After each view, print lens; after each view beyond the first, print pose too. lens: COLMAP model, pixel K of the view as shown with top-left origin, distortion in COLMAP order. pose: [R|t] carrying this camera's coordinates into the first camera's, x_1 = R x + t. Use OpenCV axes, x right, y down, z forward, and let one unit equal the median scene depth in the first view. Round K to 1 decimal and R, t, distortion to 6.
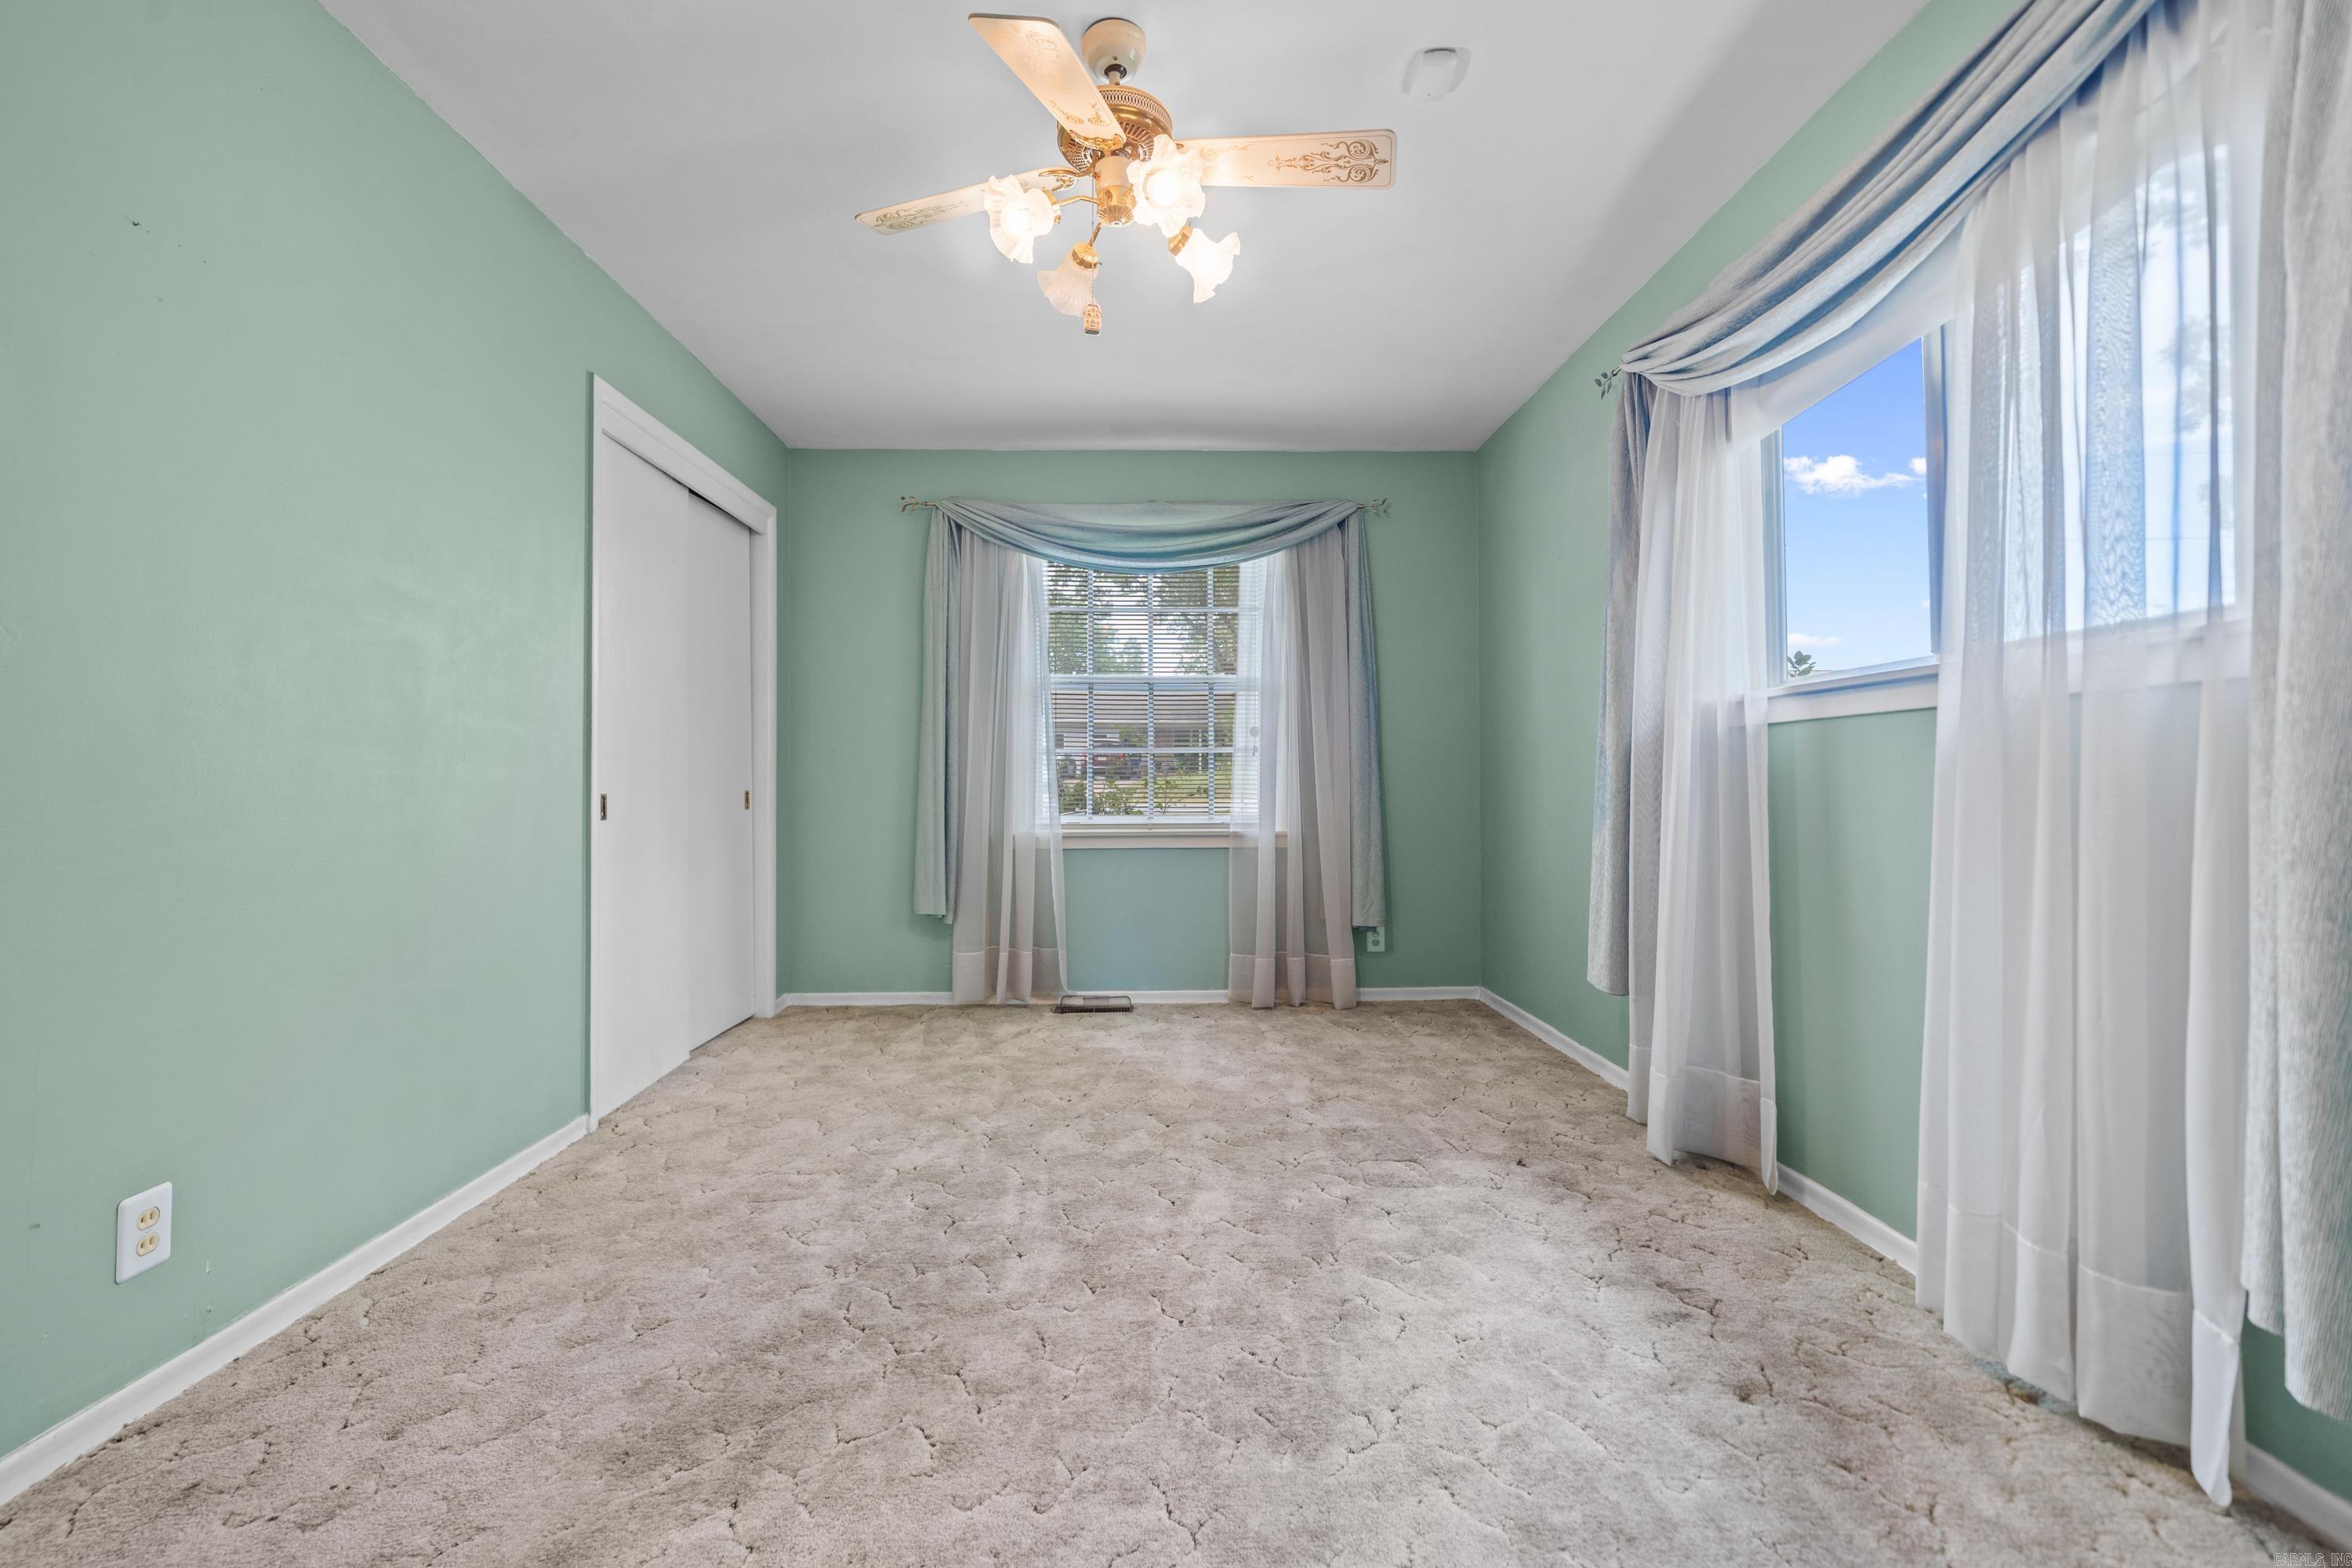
lens RADIAL K [[945.6, 0, 1169.0], [0, 945.6, 762.0], [0, 0, 1]] dist [0.000083, 0.000287]
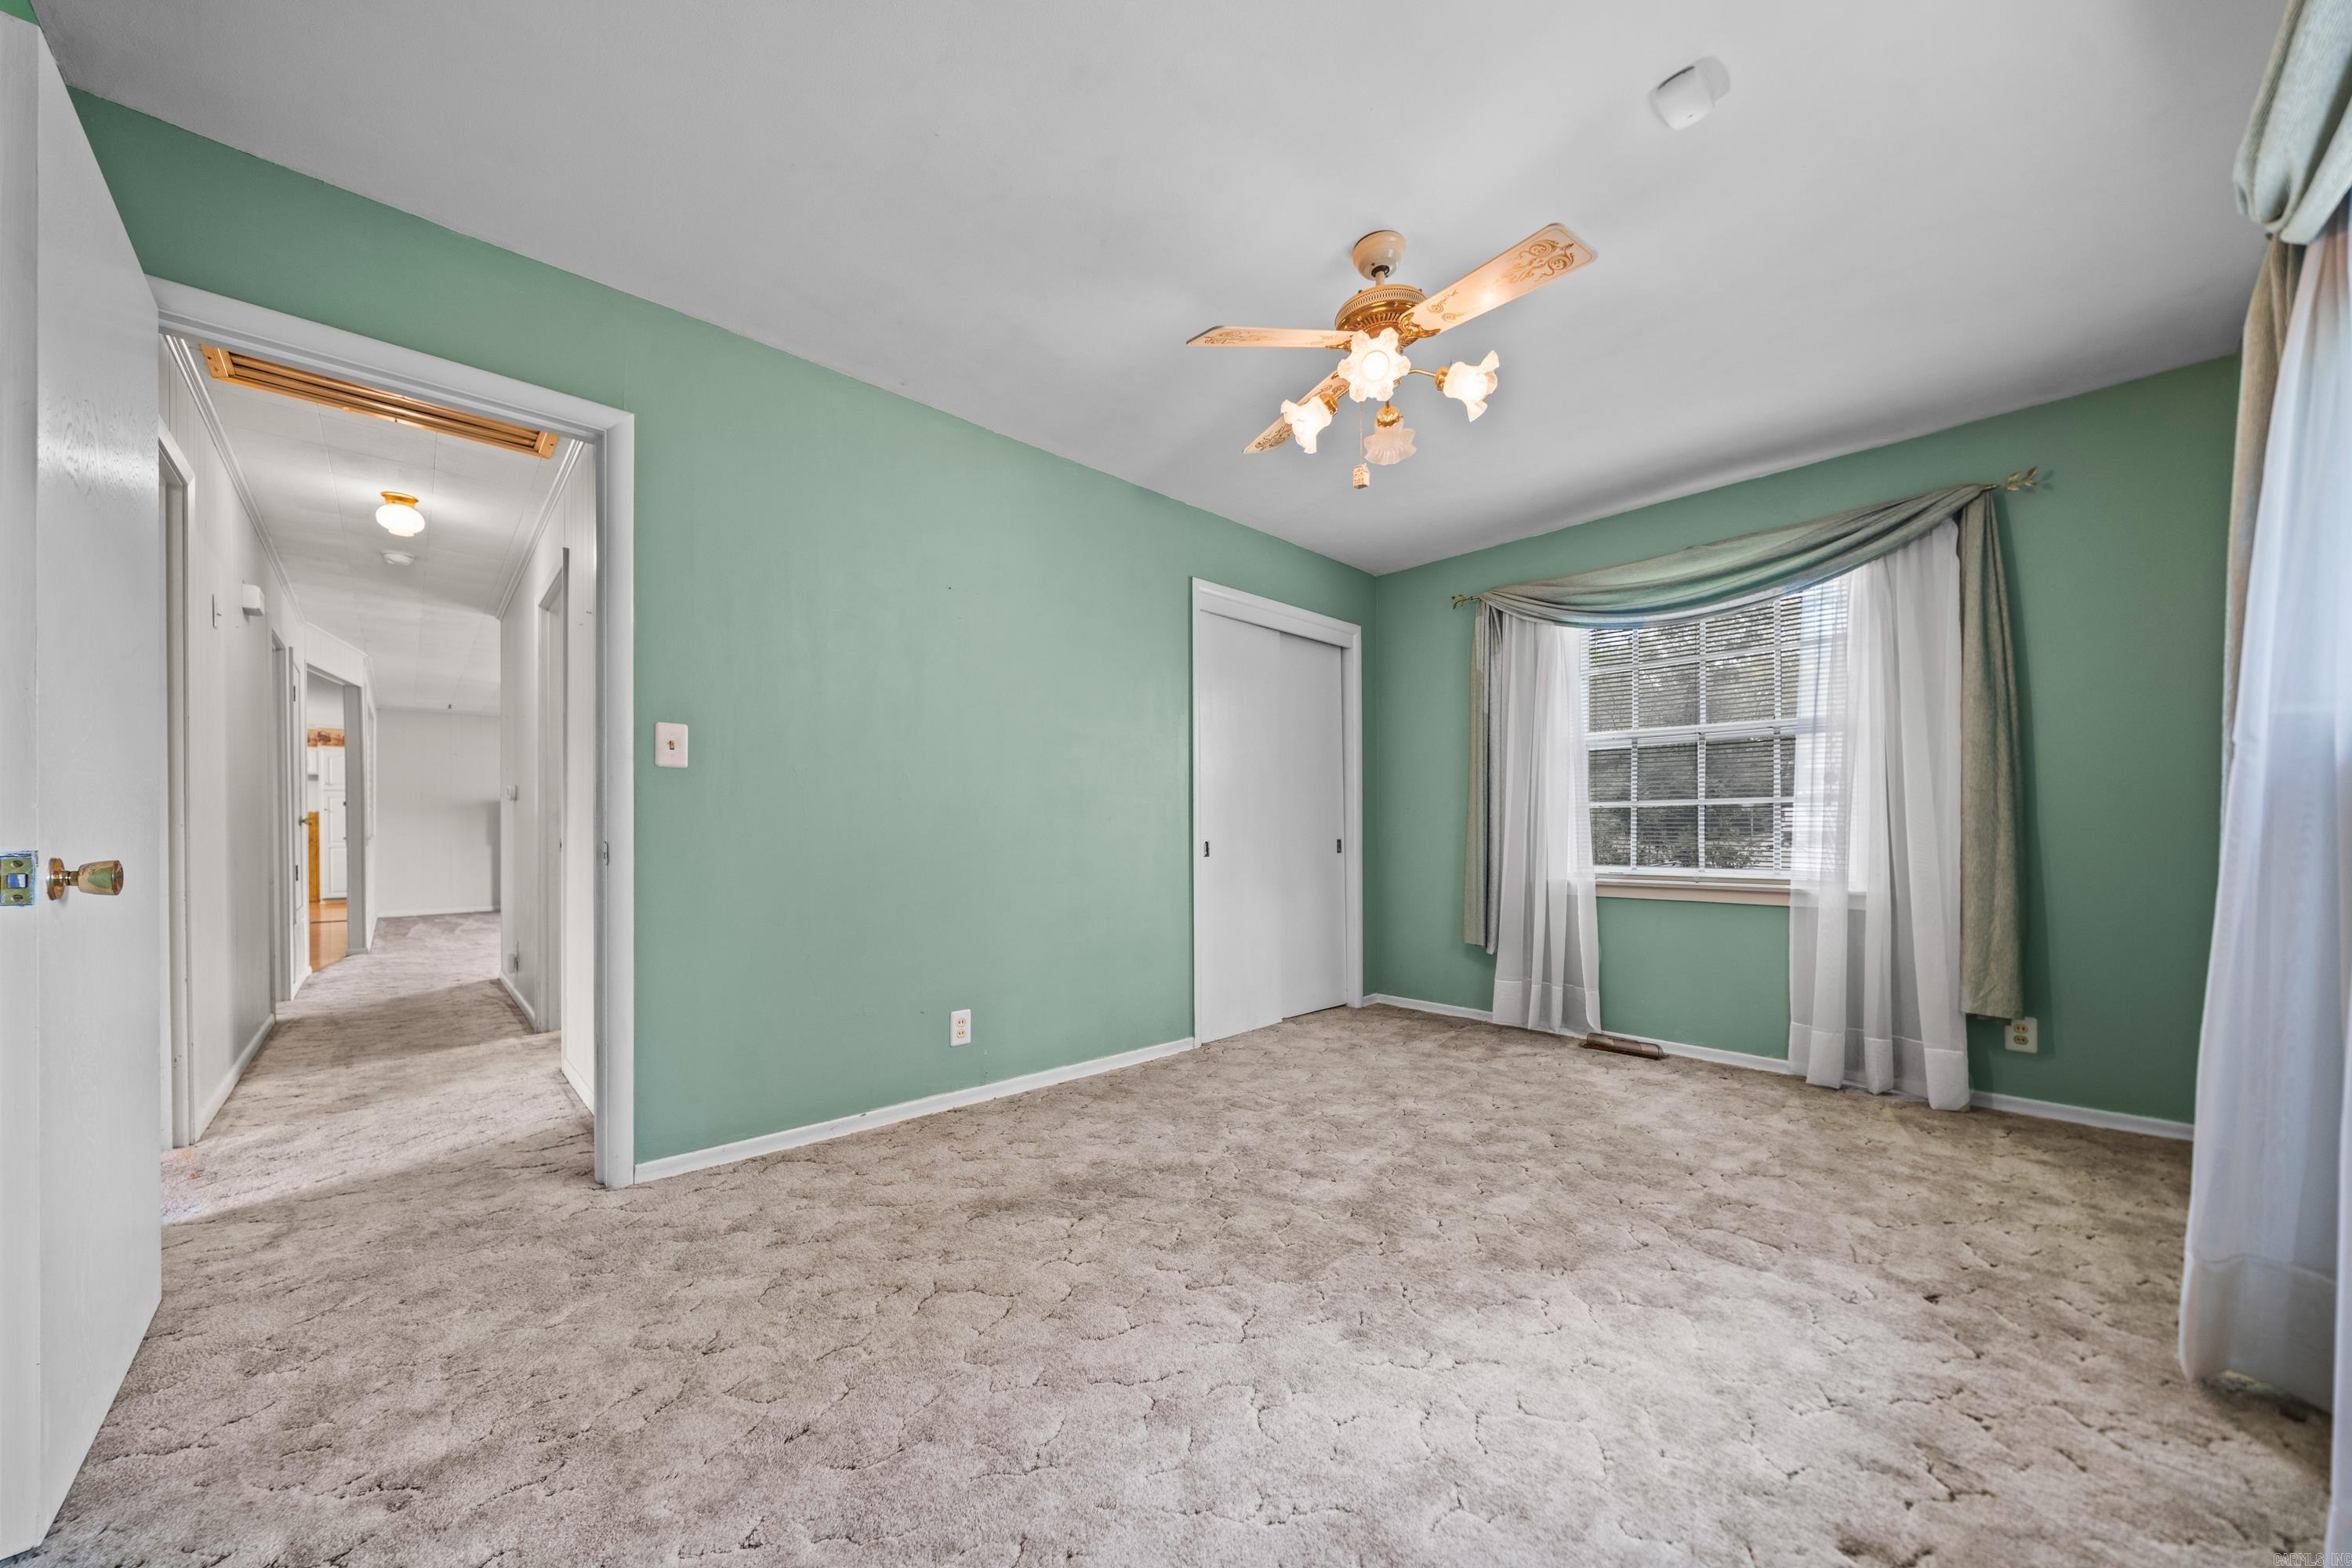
lens RADIAL K [[836.1, 0, 1168.0], [0, 836.1, 833.7], [0, 0, 1]] dist [-0.002272, -0.000291]
pose [[0.662626, 0.003750, -0.748941, 0.377341], [0.012095, 0.999803, 0.015706, 0.000556], [0.748852, -0.019466, 0.662451, 0.022666]]
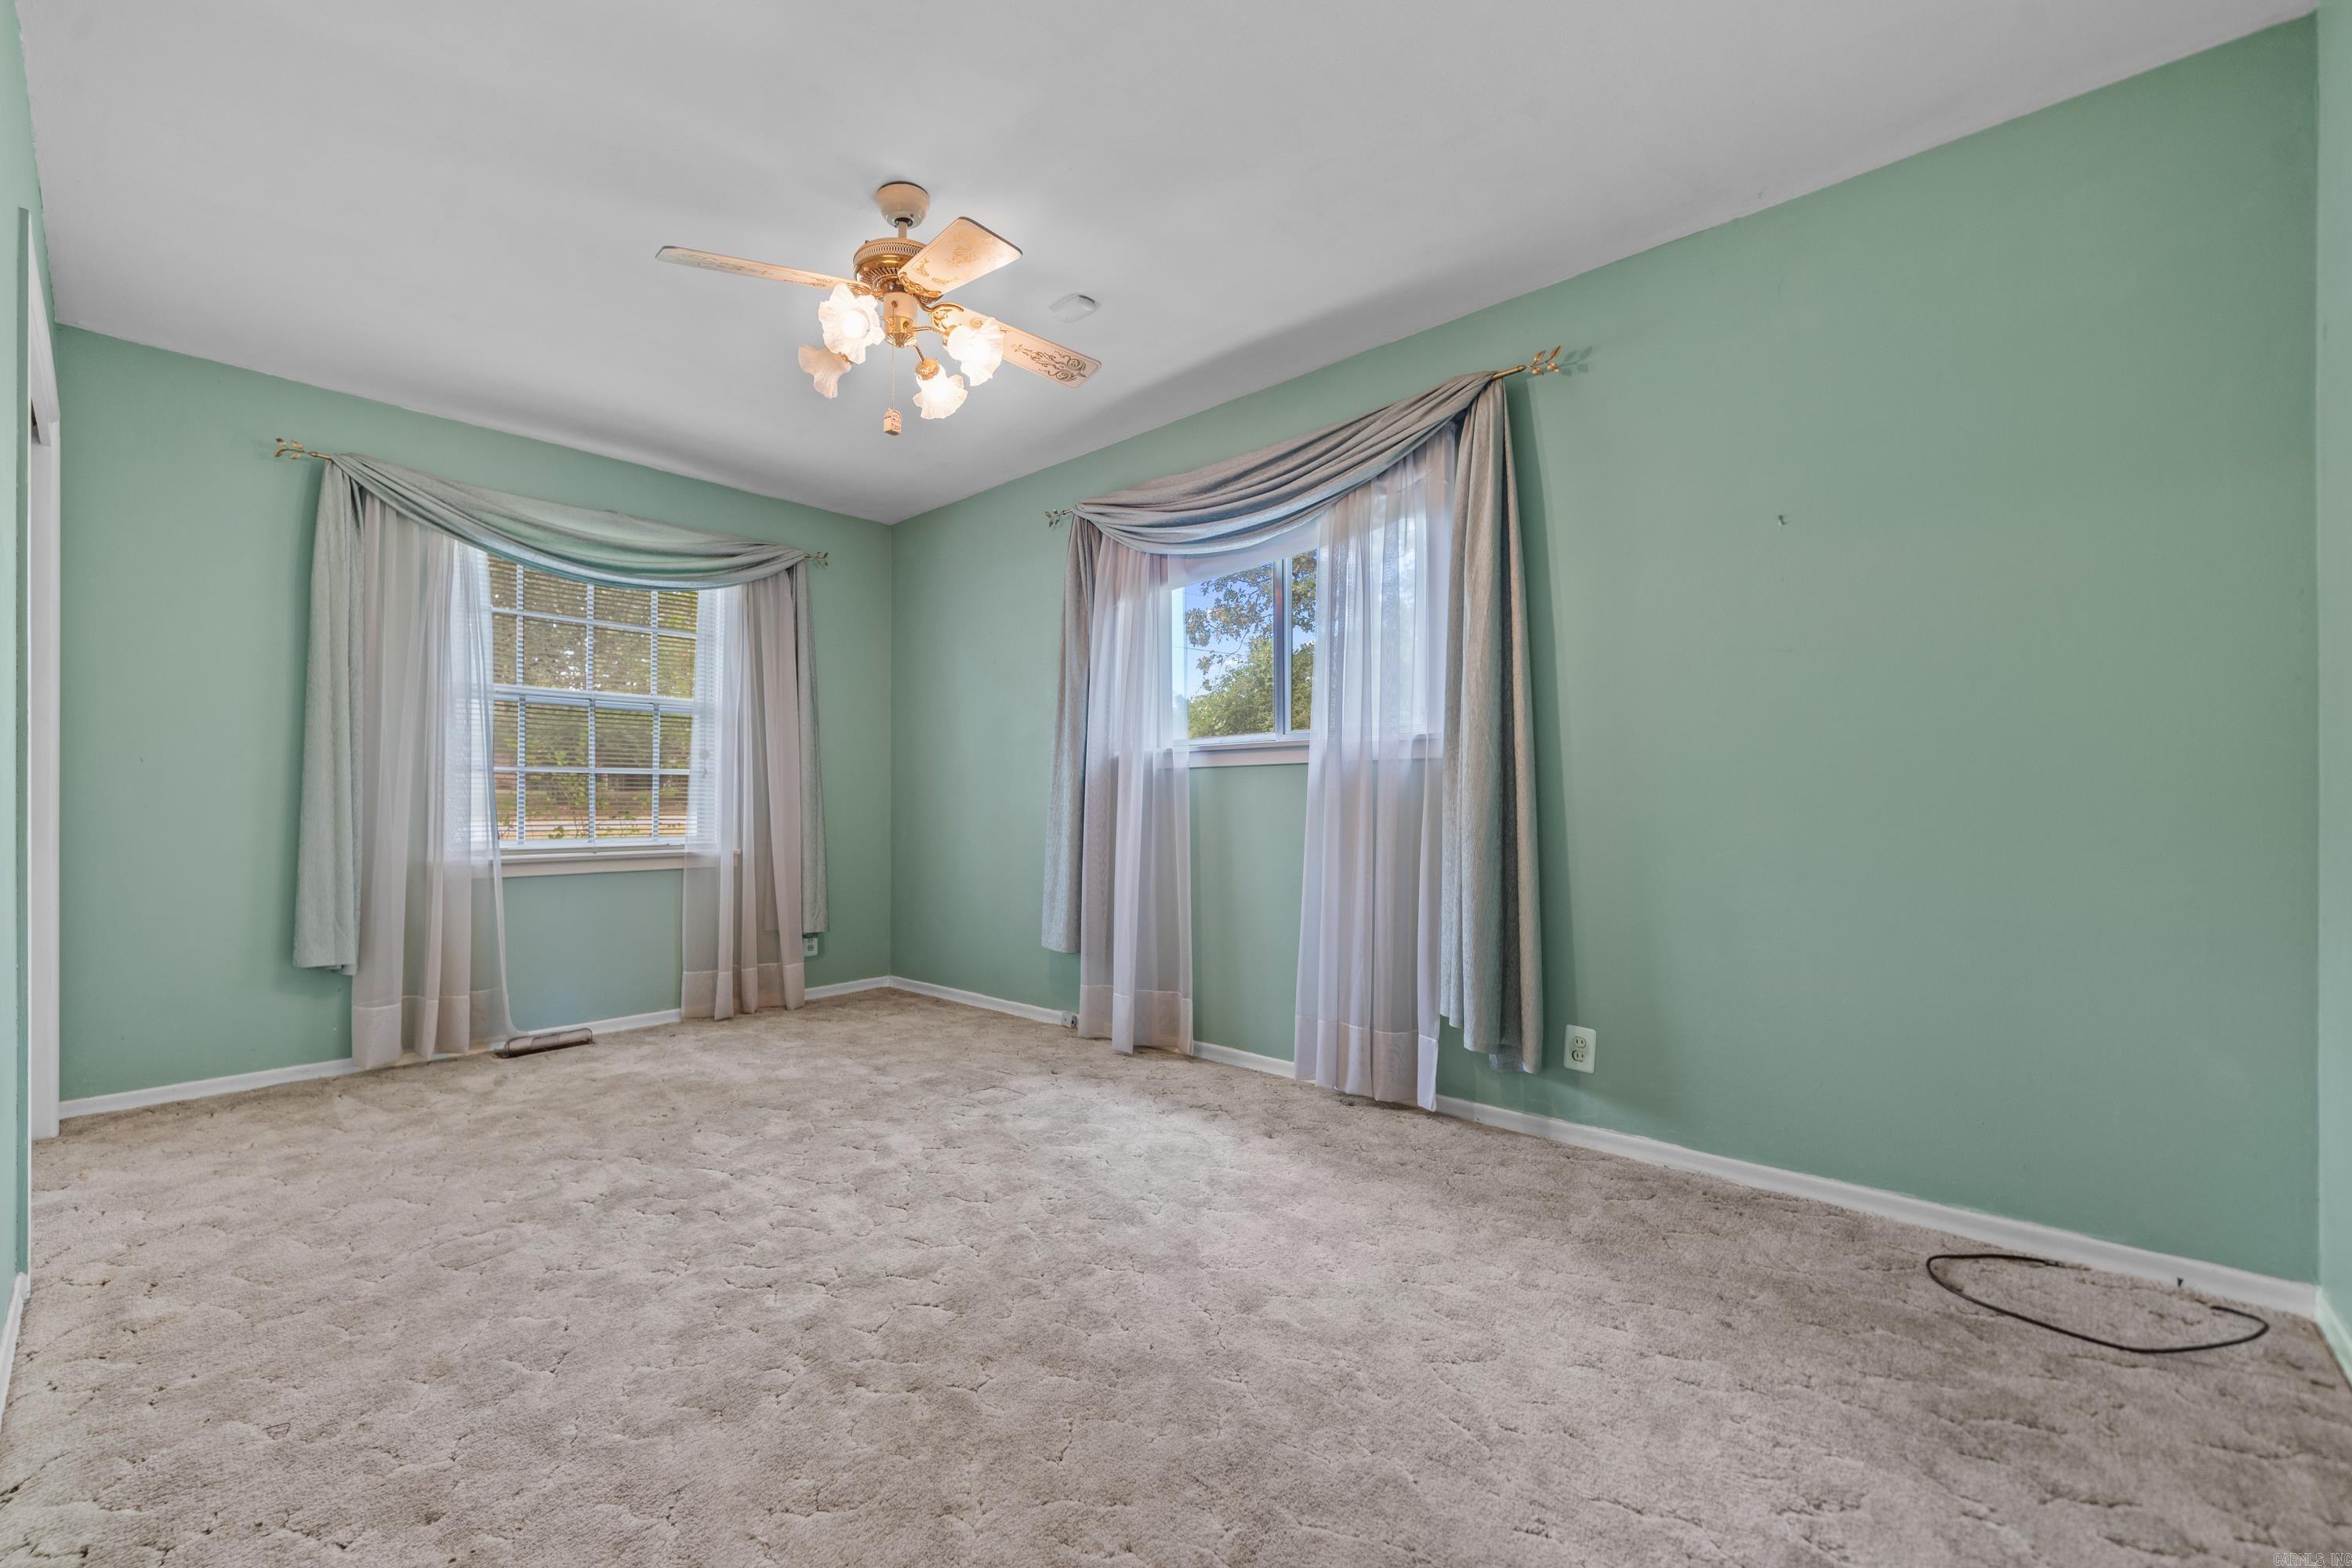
lens RADIAL K [[953.9, 0, 1064.6], [0, 953.9, 796.7], [0, 0, 1]] dist [0.000790, -0.000031]
pose [[0.726949, 0.009186, 0.686631, -0.478973], [-0.016344, 0.999859, 0.003927, 0.004164], [-0.686497, -0.014077, 0.726996, -0.033540]]
